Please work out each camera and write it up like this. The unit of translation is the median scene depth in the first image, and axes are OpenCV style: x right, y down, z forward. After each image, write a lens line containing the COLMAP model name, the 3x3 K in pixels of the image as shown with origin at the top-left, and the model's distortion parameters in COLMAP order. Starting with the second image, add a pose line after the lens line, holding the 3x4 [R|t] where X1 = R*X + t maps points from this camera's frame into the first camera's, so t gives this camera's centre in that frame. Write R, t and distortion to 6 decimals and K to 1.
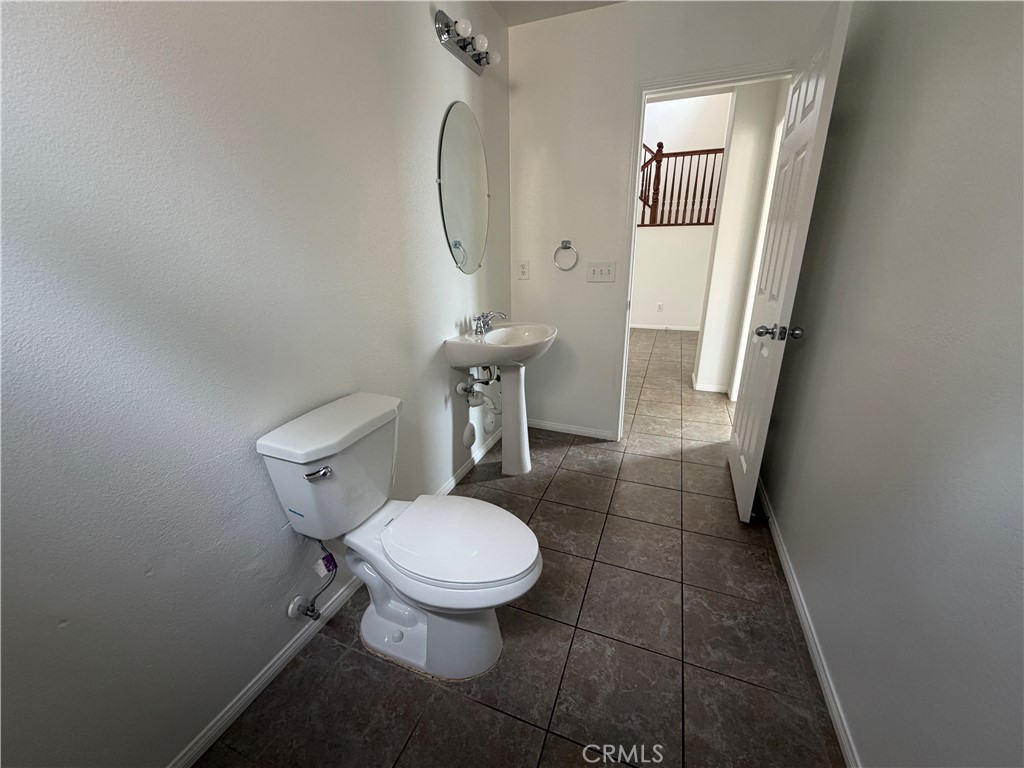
lens RADIAL K [[408.3, 0, 509.3], [0, 408.3, 381.6], [0, 0, 1]] dist [-0.001269, -0.000080]
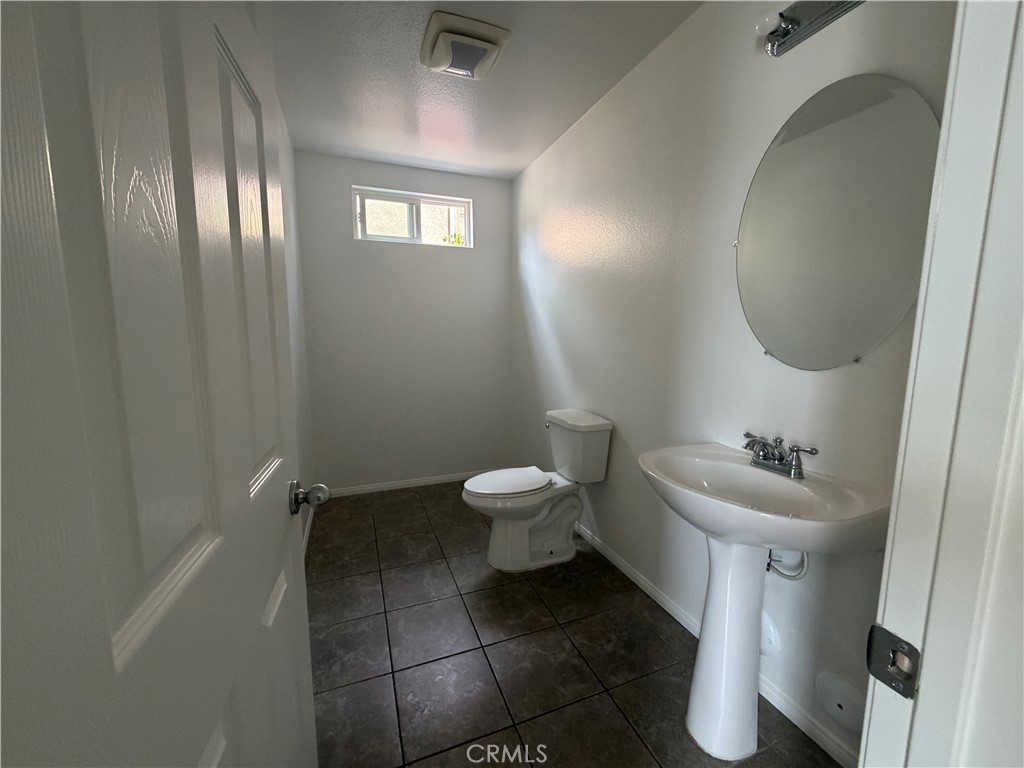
lens RADIAL K [[408.3, 0, 509.5], [0, 408.3, 382.0], [0, 0, 1]] dist [-0.001269, -0.000080]
pose [[-0.734272, 0.099822, -0.671476, 0.867263], [-0.195571, 0.916089, 0.350048, -0.545179], [0.650074, 0.388352, -0.653136, 1.677700]]
